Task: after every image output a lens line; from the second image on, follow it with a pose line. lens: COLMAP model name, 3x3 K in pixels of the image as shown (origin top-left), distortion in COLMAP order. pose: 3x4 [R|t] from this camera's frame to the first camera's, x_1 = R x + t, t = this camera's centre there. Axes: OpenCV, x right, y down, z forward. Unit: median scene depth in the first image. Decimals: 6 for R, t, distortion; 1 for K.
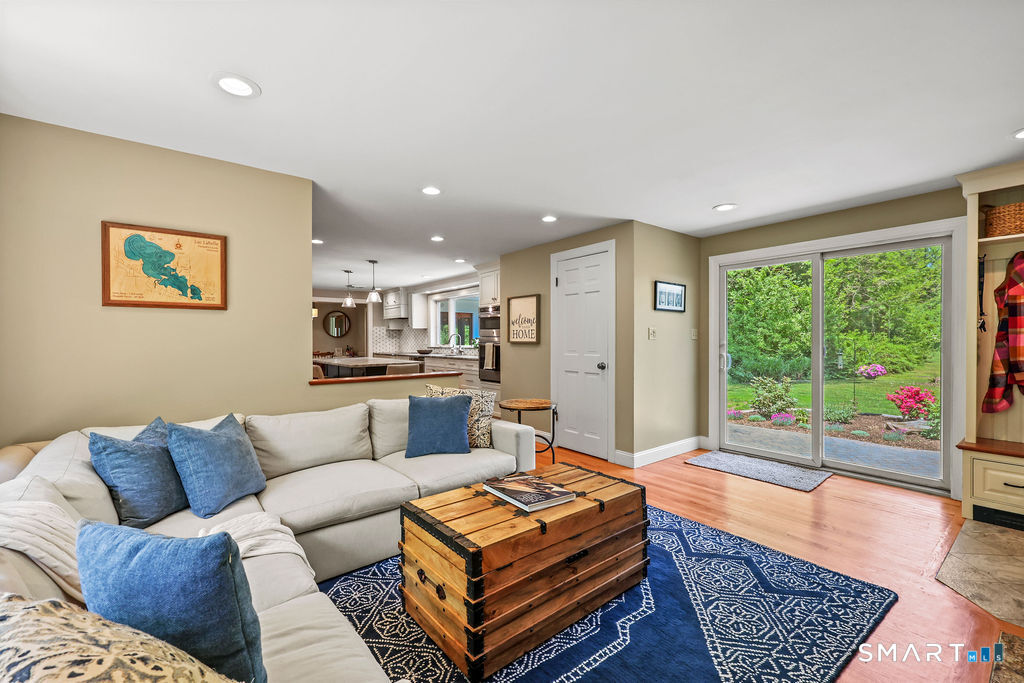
lens RADIAL K [[429.1, 0, 515.5], [0, 429.1, 344.5], [0, 0, 1]] dist [0.002092, 0.000240]
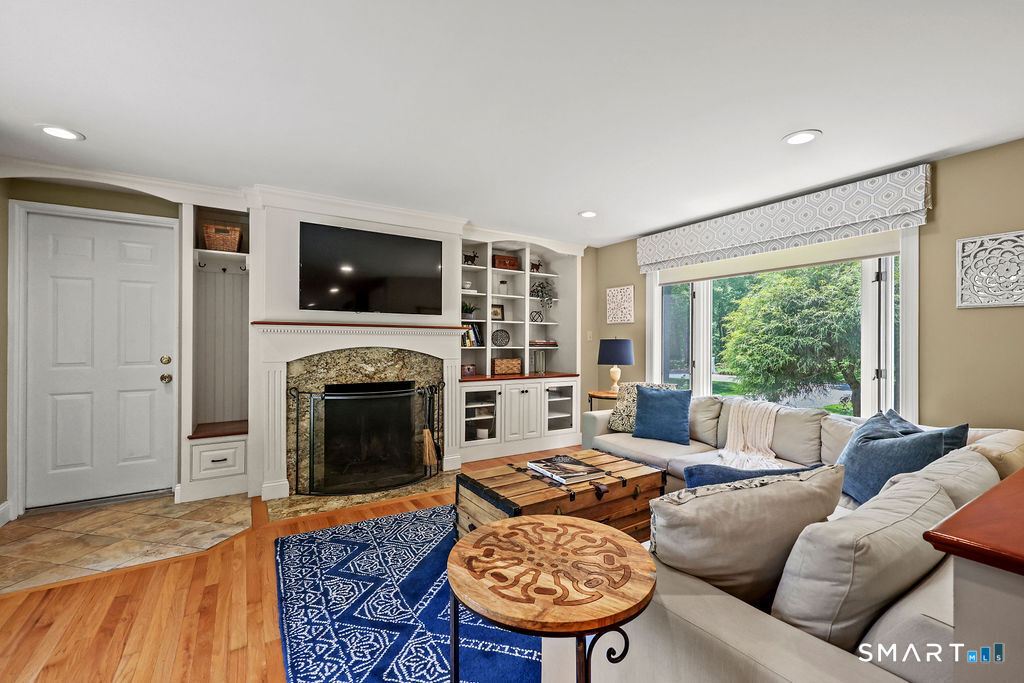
lens RADIAL K [[431.3, 0, 516.1], [0, 431.3, 338.8], [0, 0, 1]] dist [-0.002776, 0.000175]
pose [[-0.994419, 0.001644, 0.105492, 0.014676], [0.002545, 0.999961, 0.008408, -0.010789], [-0.105475, 0.008629, -0.994385, 0.874922]]
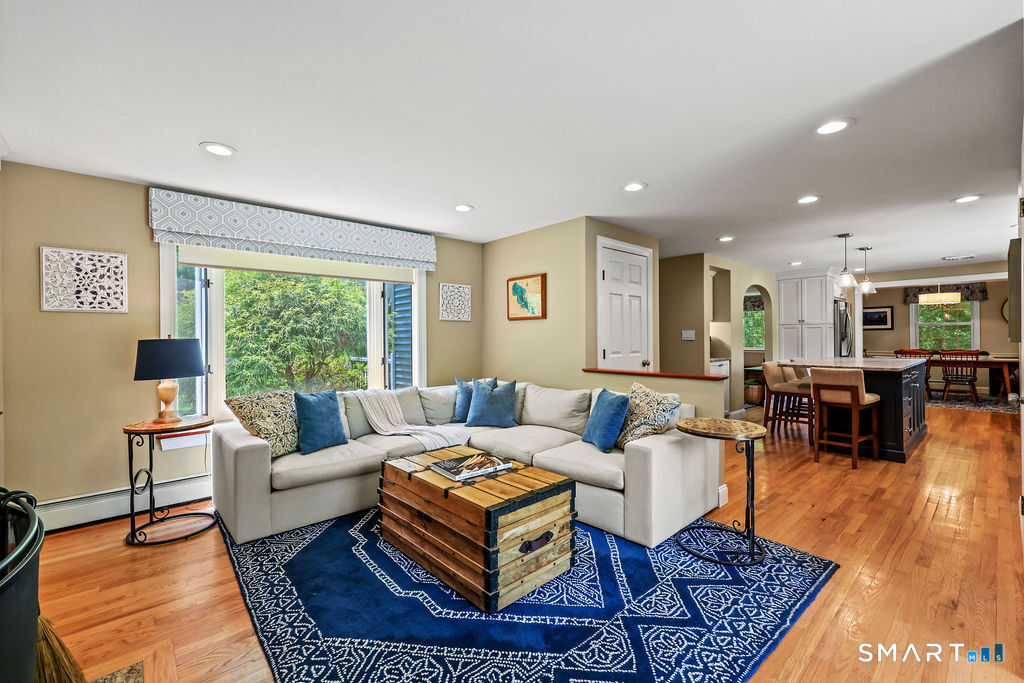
lens RADIAL K [[431.3, 0, 516.1], [0, 431.3, 338.8], [0, 0, 1]] dist [-0.002776, 0.000175]
pose [[0.059628, 0.005350, -0.998206, 0.490617], [-0.004250, 0.999978, 0.005106, -0.007218], [0.998212, 0.003937, 0.059649, 0.419781]]
